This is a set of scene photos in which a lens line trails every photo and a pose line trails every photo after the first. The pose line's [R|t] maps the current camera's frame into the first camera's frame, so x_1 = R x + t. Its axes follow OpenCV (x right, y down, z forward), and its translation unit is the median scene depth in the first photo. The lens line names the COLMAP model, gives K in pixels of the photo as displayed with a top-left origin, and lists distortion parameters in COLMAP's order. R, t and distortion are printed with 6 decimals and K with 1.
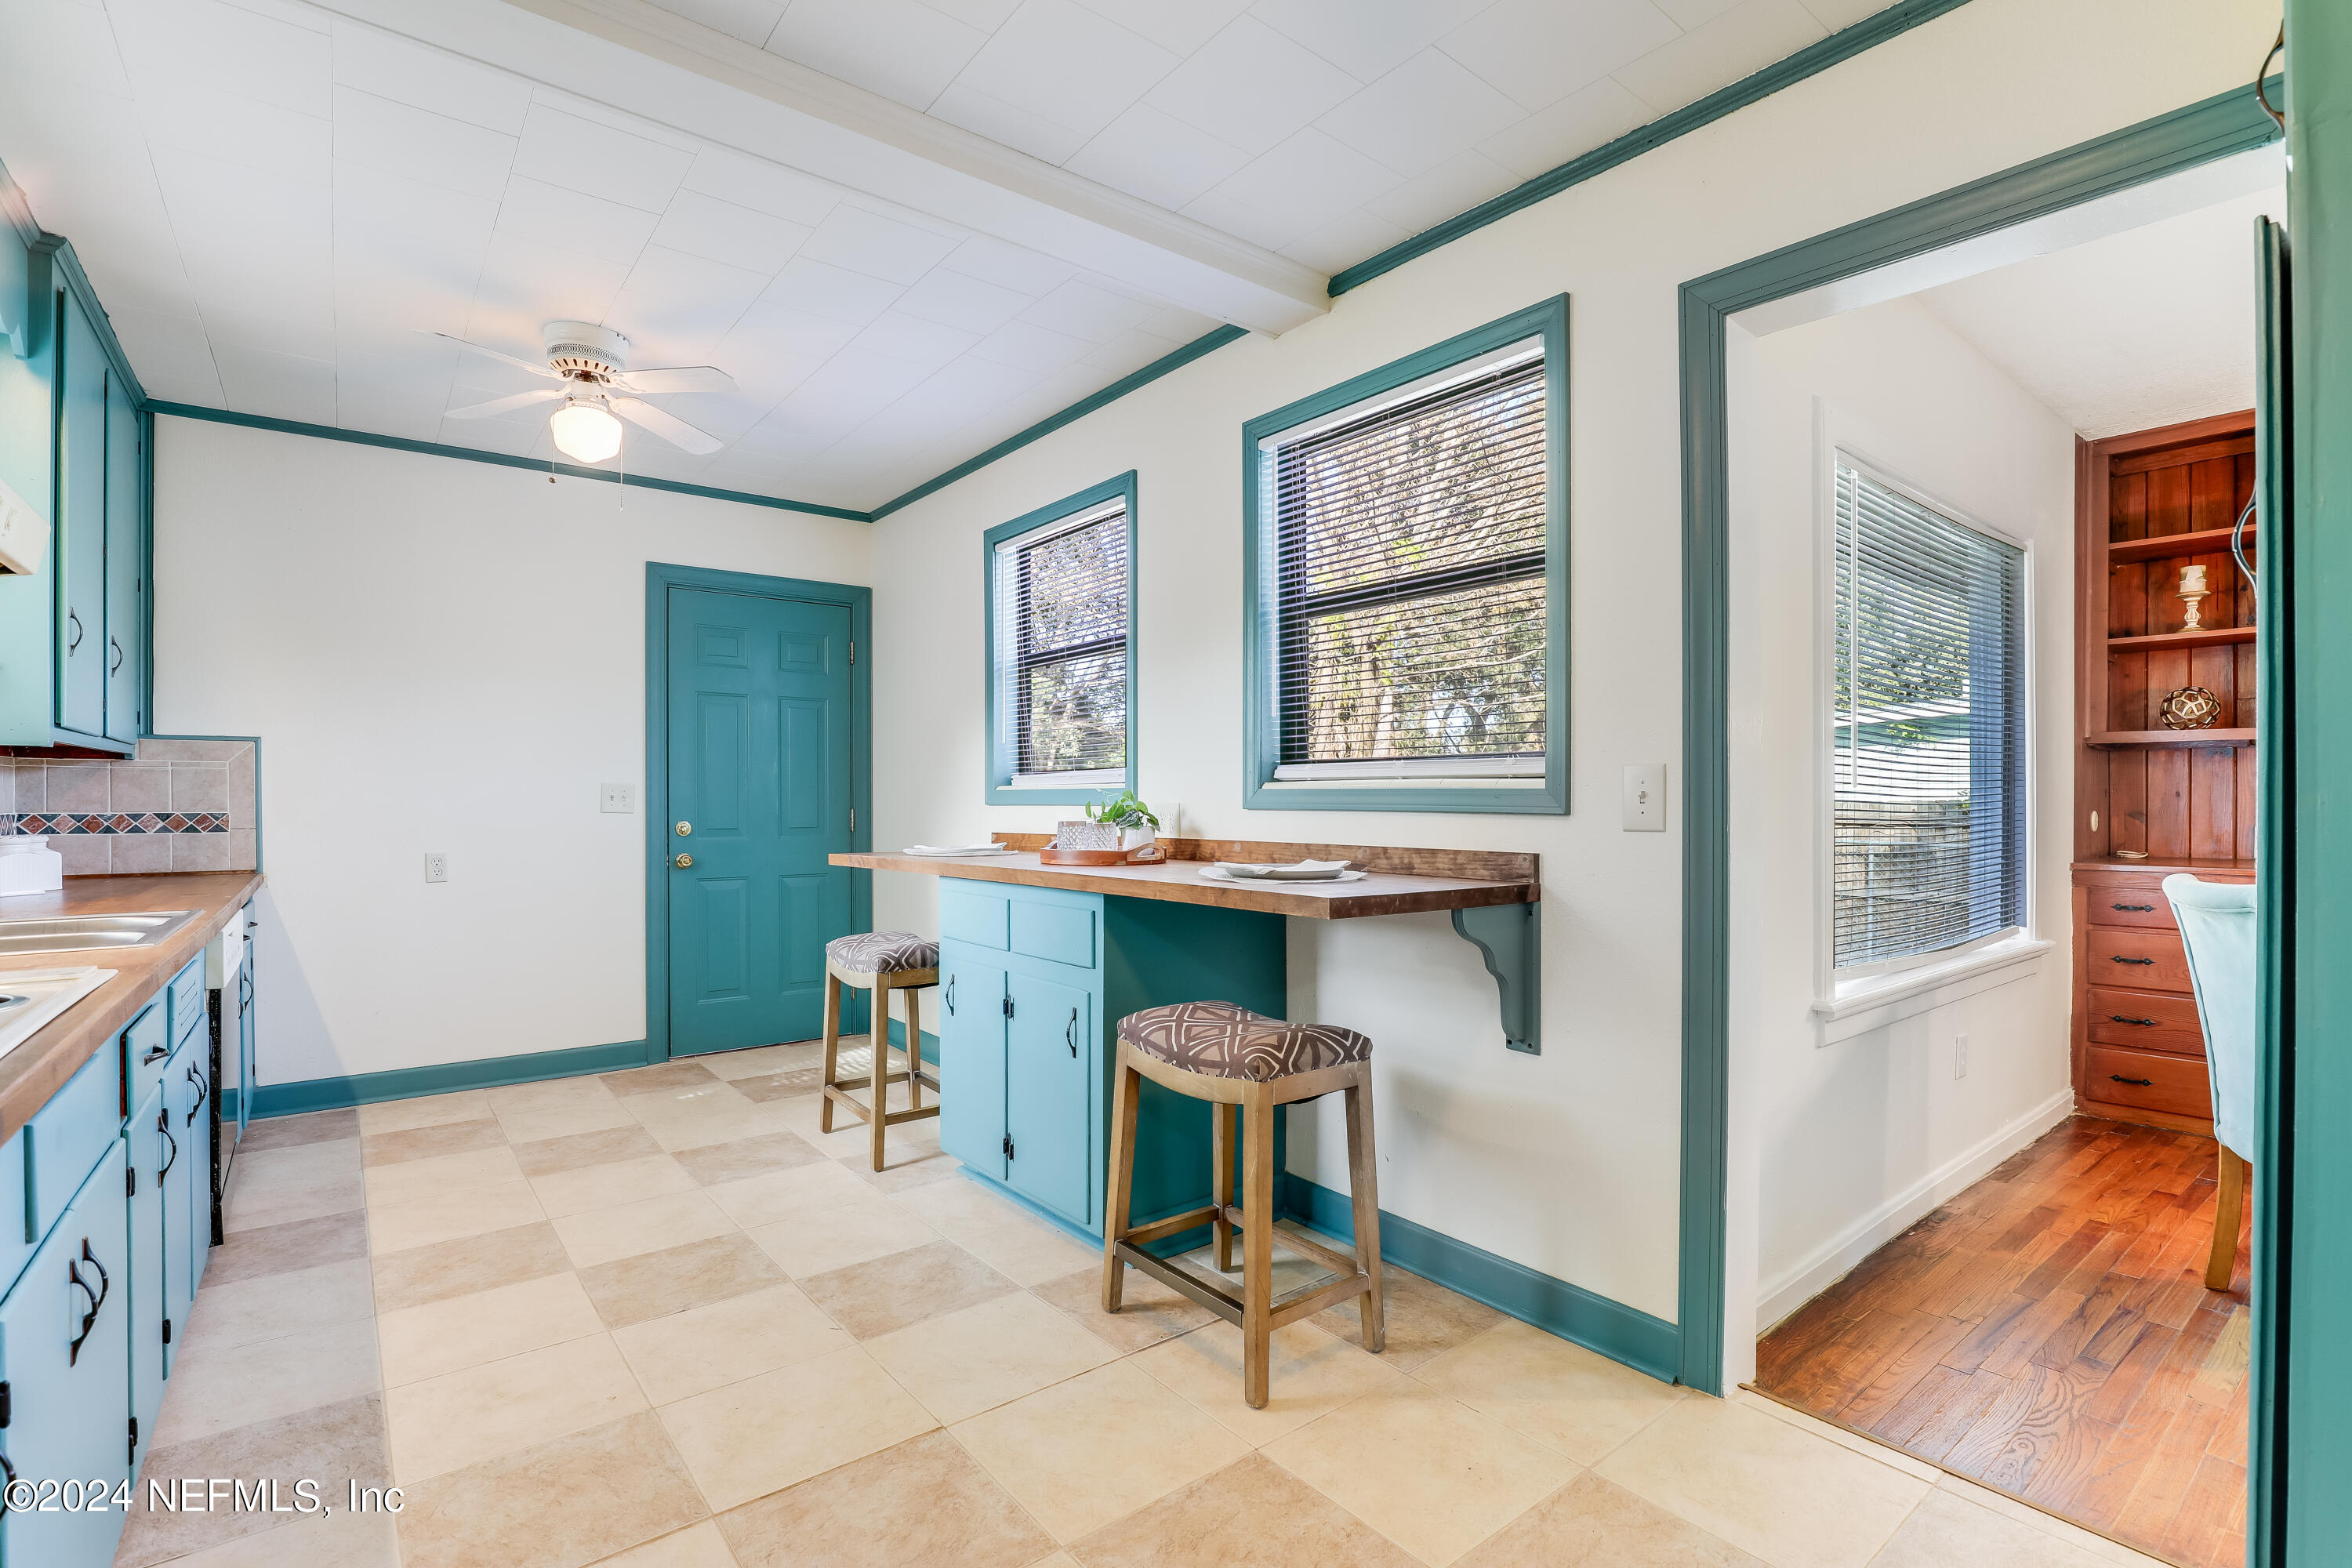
lens RADIAL K [[1081.3, 0, 1200.6], [0, 1081.3, 798.8], [0, 0, 1]] dist [-0.023562, 0.000759]
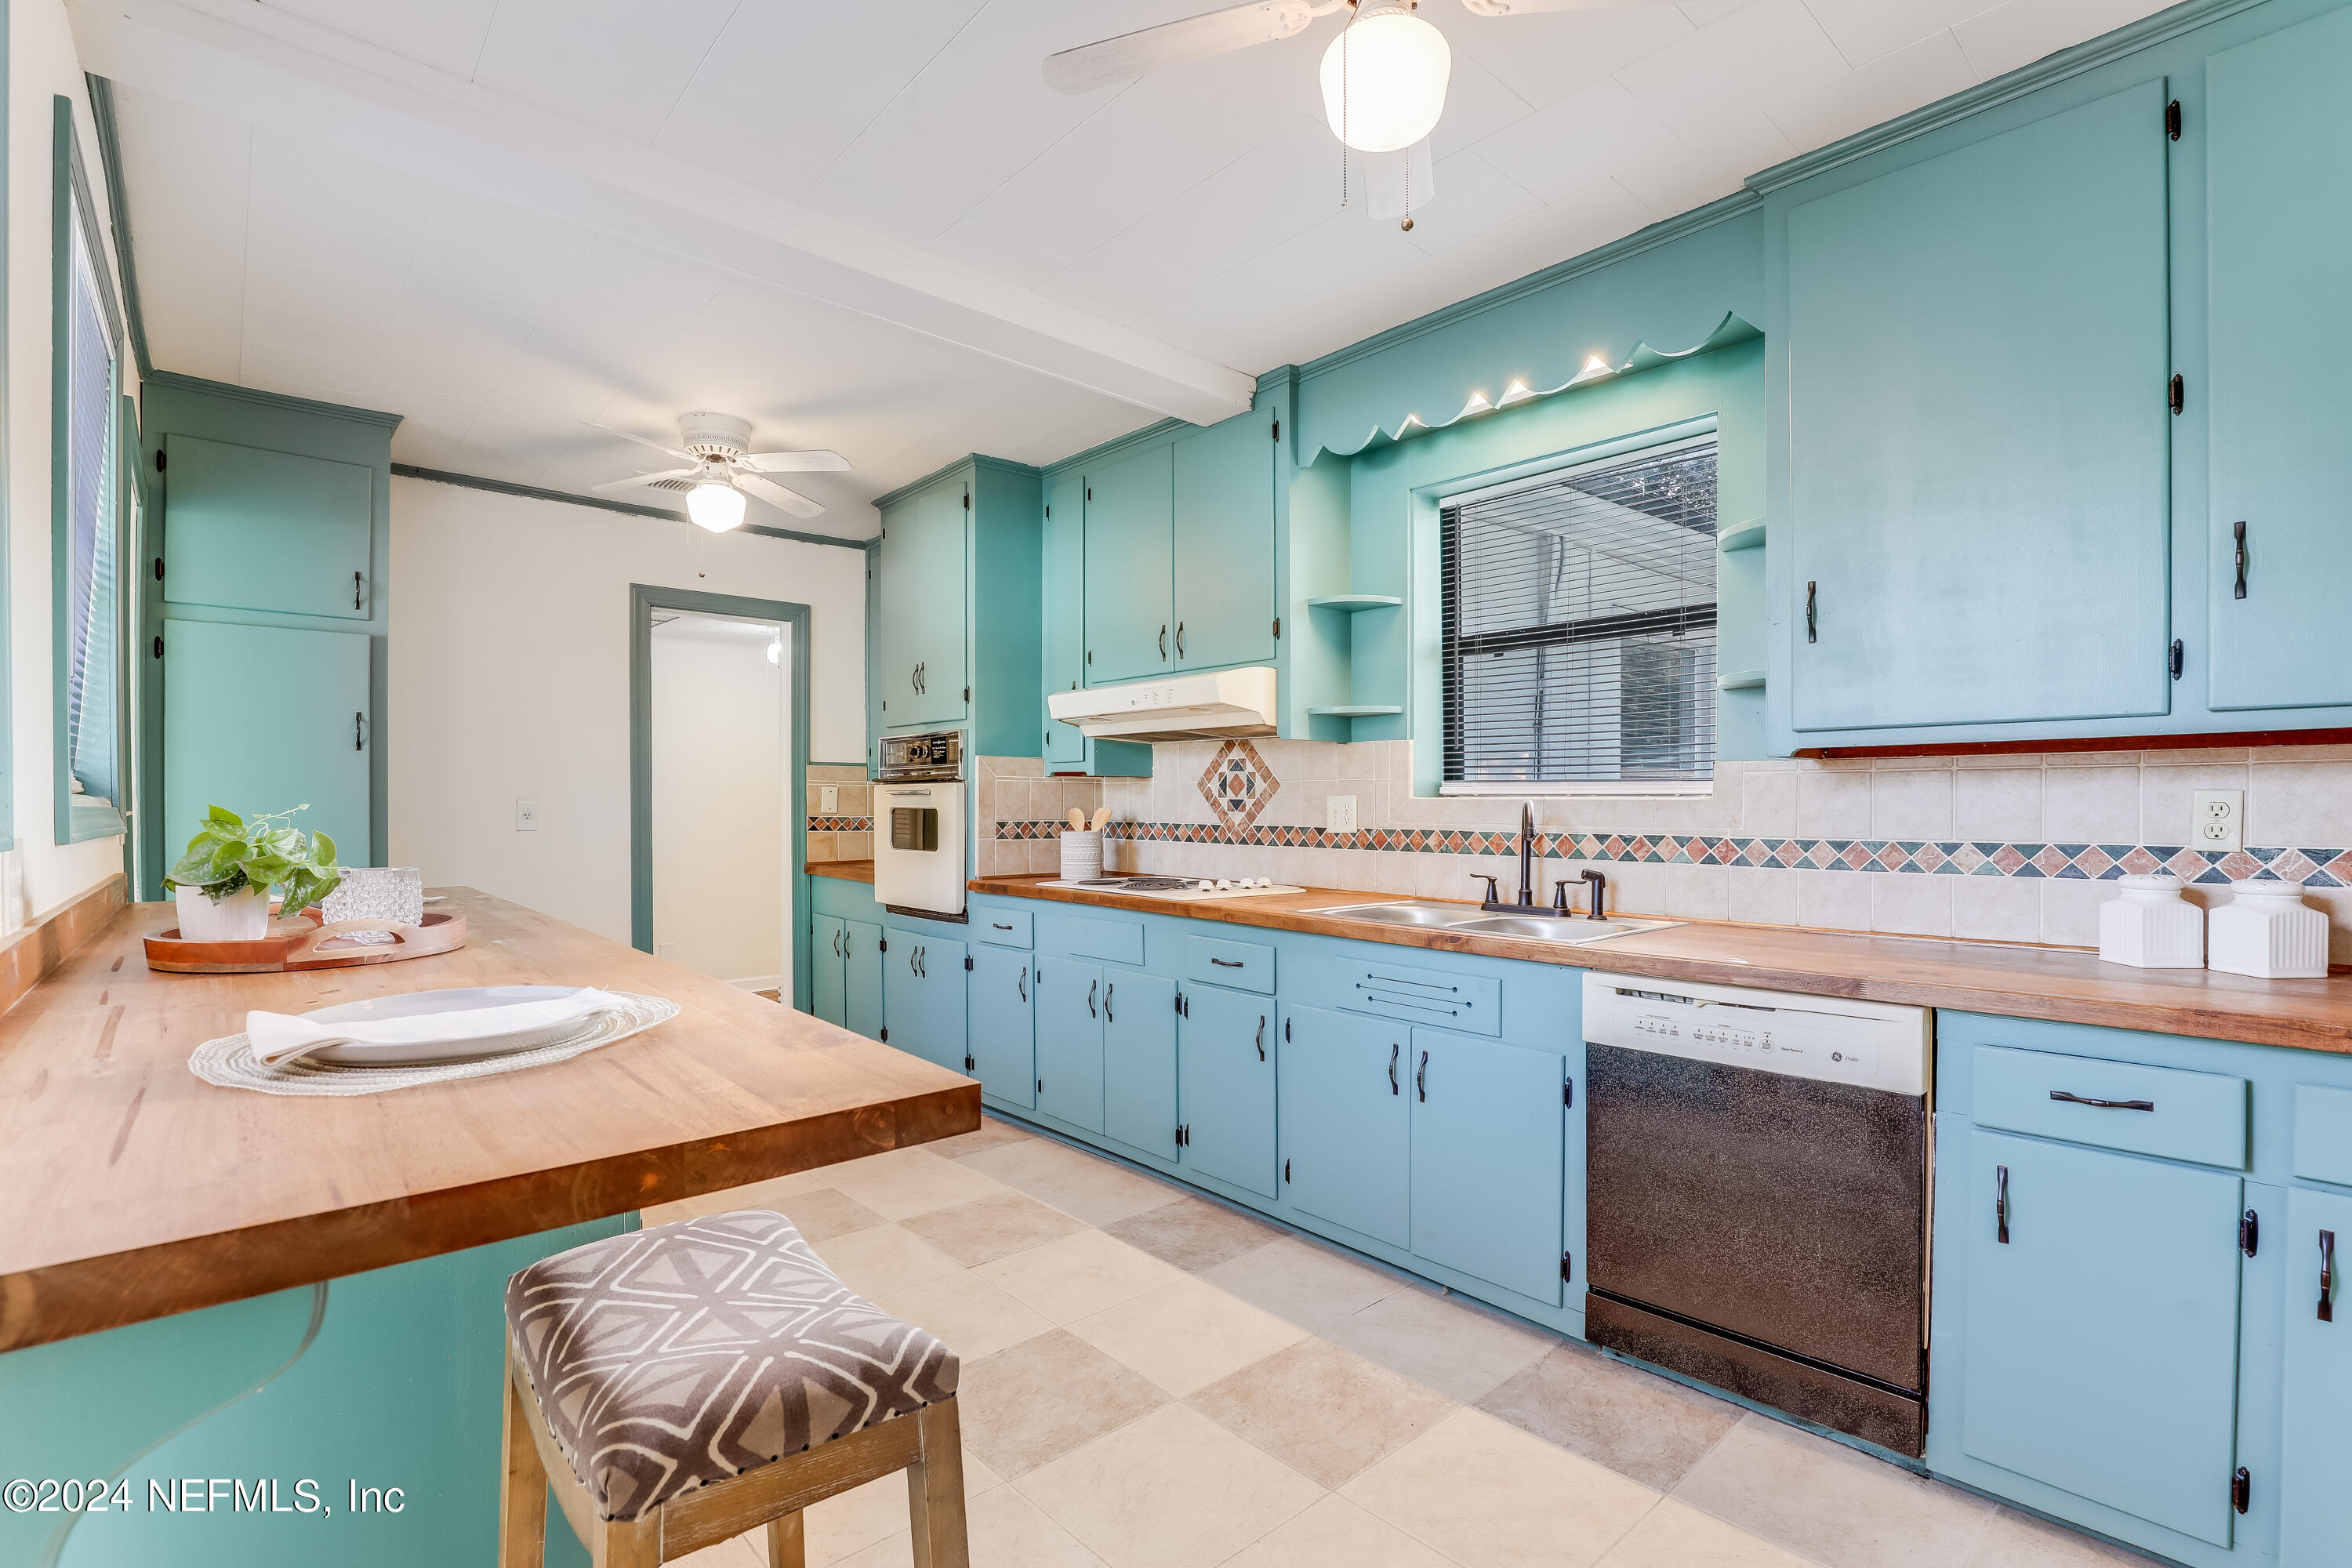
lens RADIAL K [[1113.4, 0, 1223.1], [0, 1113.4, 801.9], [0, 0, 1]] dist [-0.033370, -0.000636]
pose [[-0.997413, -0.000035, -0.071882, -0.418698], [-0.000076, 1.000000, 0.000579, -0.009045], [0.071882, 0.000583, -0.997413, 1.370940]]
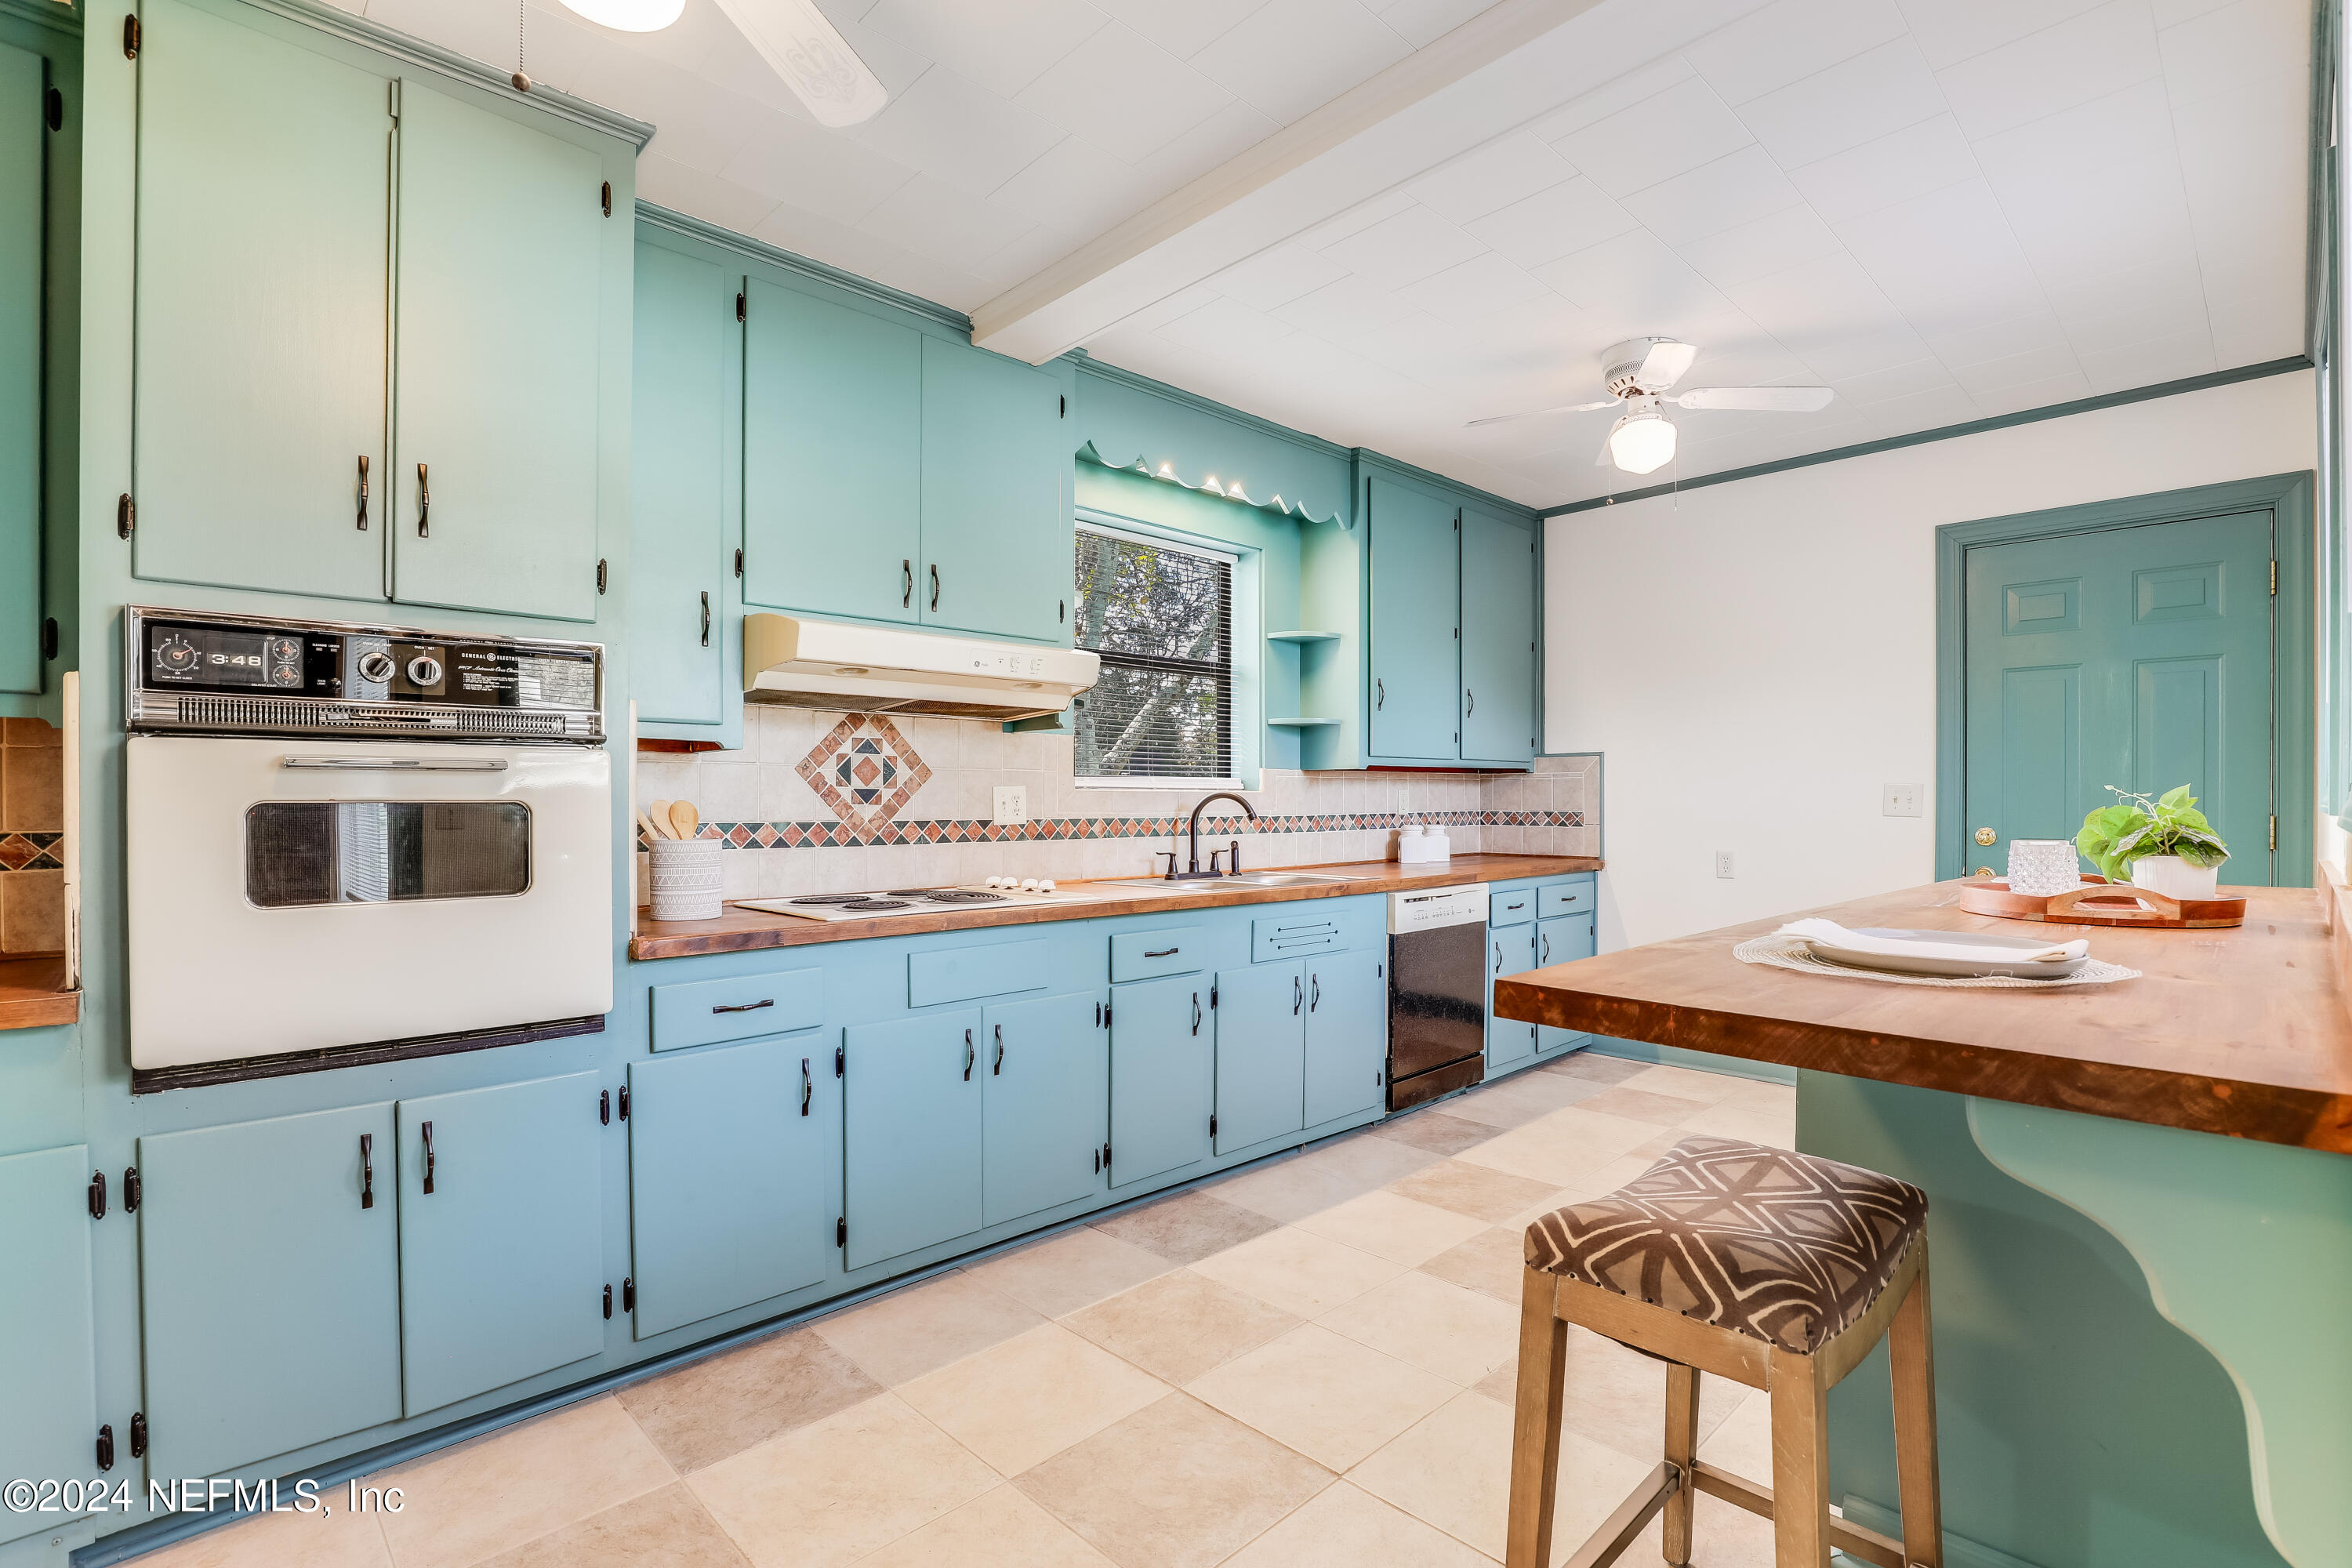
lens RADIAL K [[1081.3, 0, 1200.6], [0, 1081.3, 798.8], [0, 0, 1]] dist [-0.023562, 0.000759]
pose [[0.103242, -0.001496, -0.994655, 0.371573], [0.001149, 0.999998, -0.001384, -0.001566], [0.994656, -0.001000, 0.103244, 0.432063]]
